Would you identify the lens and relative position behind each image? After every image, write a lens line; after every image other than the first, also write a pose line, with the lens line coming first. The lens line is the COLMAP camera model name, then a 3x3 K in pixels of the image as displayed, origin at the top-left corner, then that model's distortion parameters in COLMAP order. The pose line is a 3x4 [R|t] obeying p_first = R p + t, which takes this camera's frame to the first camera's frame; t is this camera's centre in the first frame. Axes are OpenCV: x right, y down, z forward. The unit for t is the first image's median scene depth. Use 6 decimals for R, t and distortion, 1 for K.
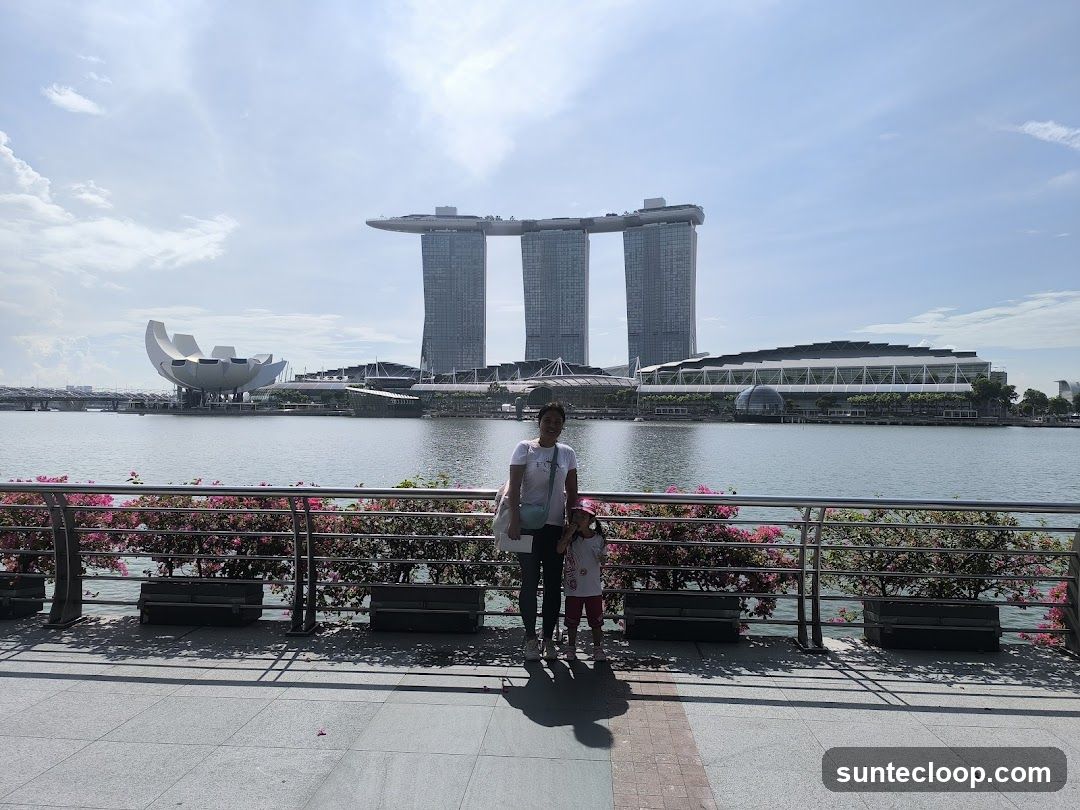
lens RADIAL K [[748.4, 0, 540.0], [0, 748.4, 405.0], [0, 0, 1]] dist [0.062126, -0.097631]
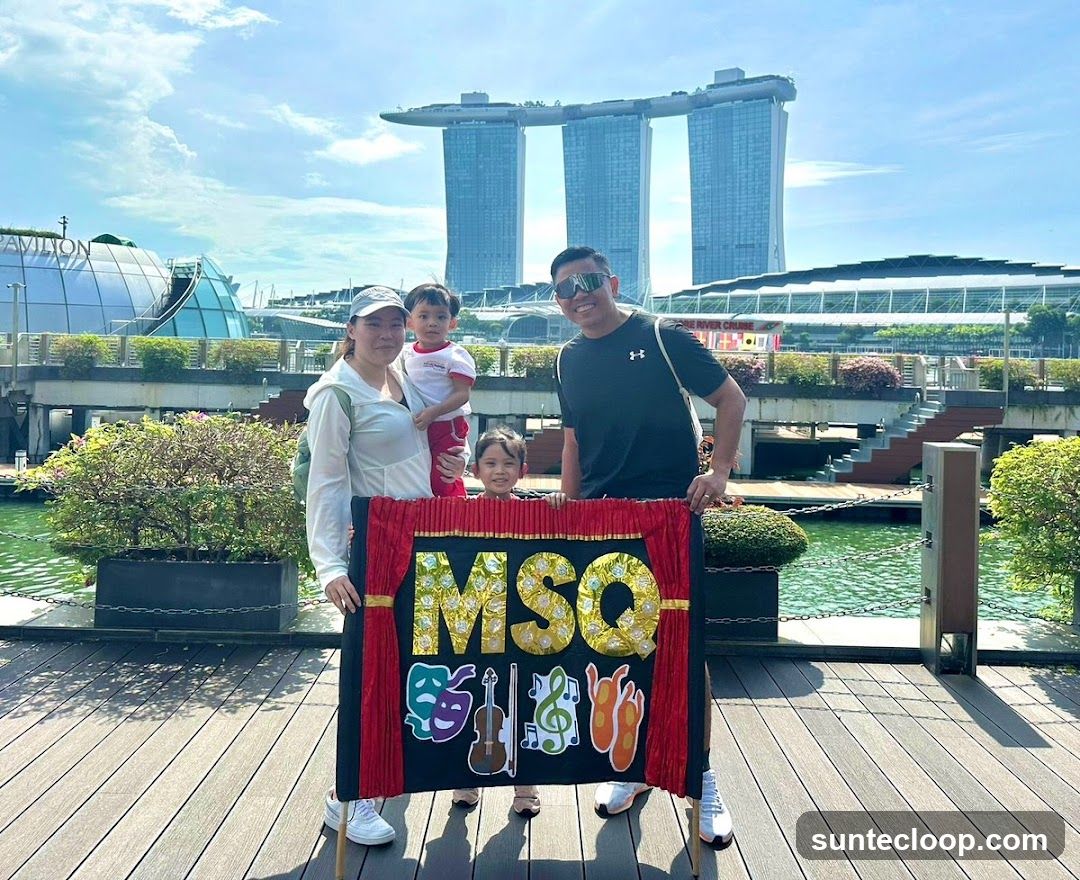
lens RADIAL K [[988.5, 0, 539.4], [0, 988.5, 339.6], [0, 0, 1]] dist [0.229363, -0.617924]
pose [[0.976191, 0.009101, -0.216722, 0.185016], [-0.008897, 0.999959, 0.001918, 0.000132], [0.216730, 0.000056, 0.976231, -0.040449]]
